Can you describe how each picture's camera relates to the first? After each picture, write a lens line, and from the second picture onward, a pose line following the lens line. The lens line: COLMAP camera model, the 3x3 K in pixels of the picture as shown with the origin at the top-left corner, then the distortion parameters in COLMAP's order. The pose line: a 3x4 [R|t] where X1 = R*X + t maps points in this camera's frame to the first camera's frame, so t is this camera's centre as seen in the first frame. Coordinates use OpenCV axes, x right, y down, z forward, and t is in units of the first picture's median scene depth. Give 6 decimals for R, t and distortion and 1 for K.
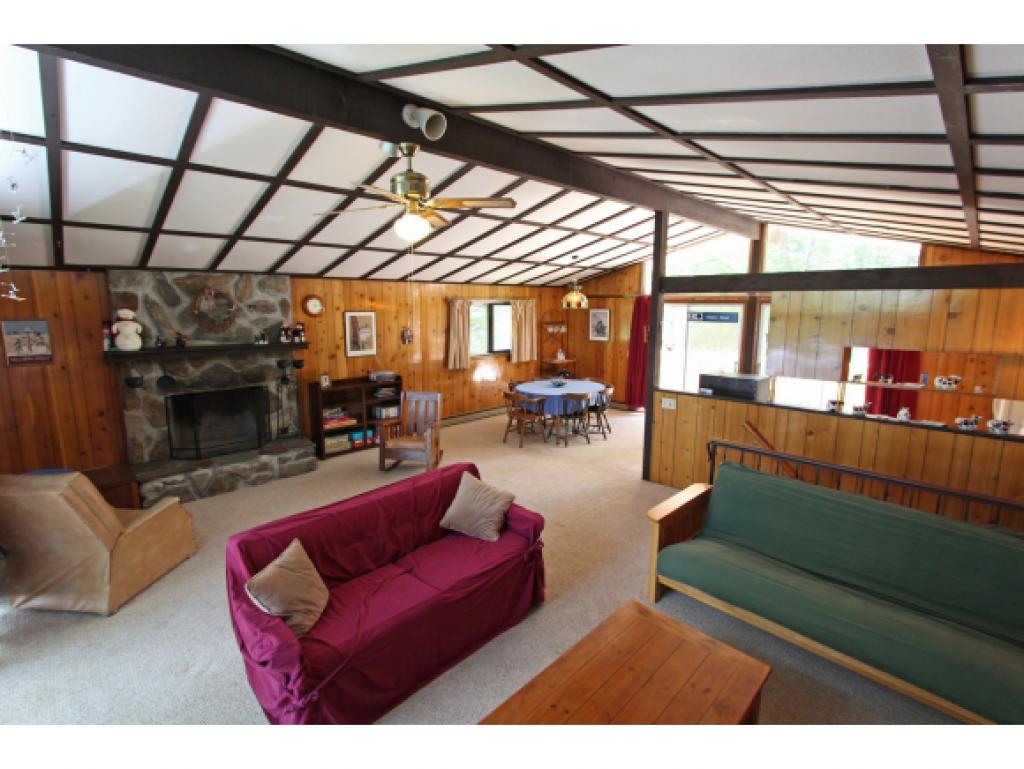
lens RADIAL K [[474.5, 0, 510.5], [0, 474.5, 376.8], [0, 0, 1]] dist [-0.018581, 0.001876]
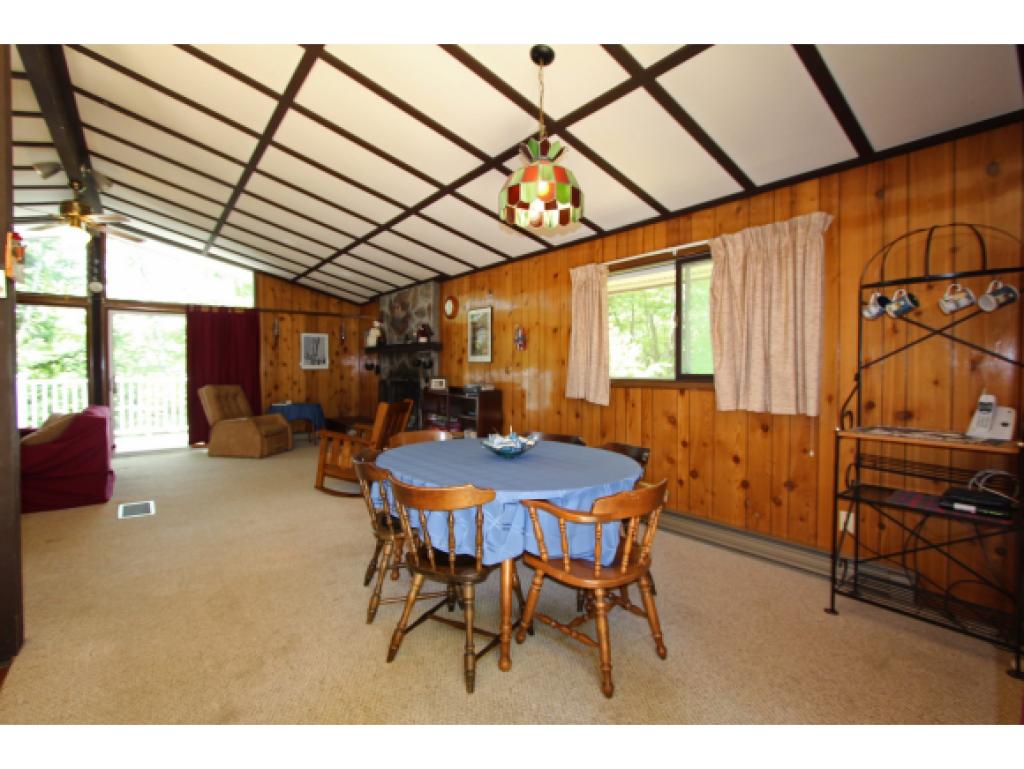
lens RADIAL K [[474.5, 0, 508.9], [0, 474.5, 381.2], [0, 0, 1]] dist [-0.018581, 0.001876]
pose [[-0.112254, 0.023224, -0.993408, 0.611263], [-0.153653, 0.987297, 0.040444, -0.066362], [0.981728, 0.157180, -0.107259, 1.405510]]
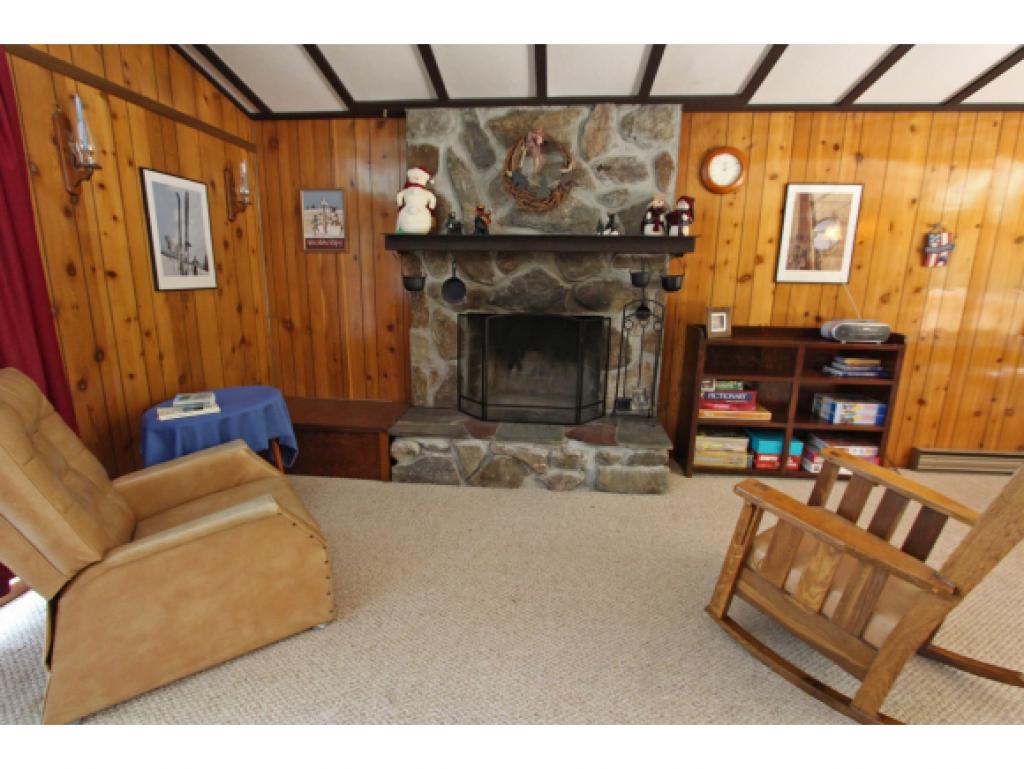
lens RADIAL K [[474.5, 0, 510.2], [0, 474.5, 377.3], [0, 0, 1]] dist [-0.018581, 0.001876]
pose [[0.645095, 0.168318, -0.745333, -0.174758], [-0.128973, 0.985426, 0.110911, 0.043103], [0.753139, 0.024580, 0.657402, 0.578741]]
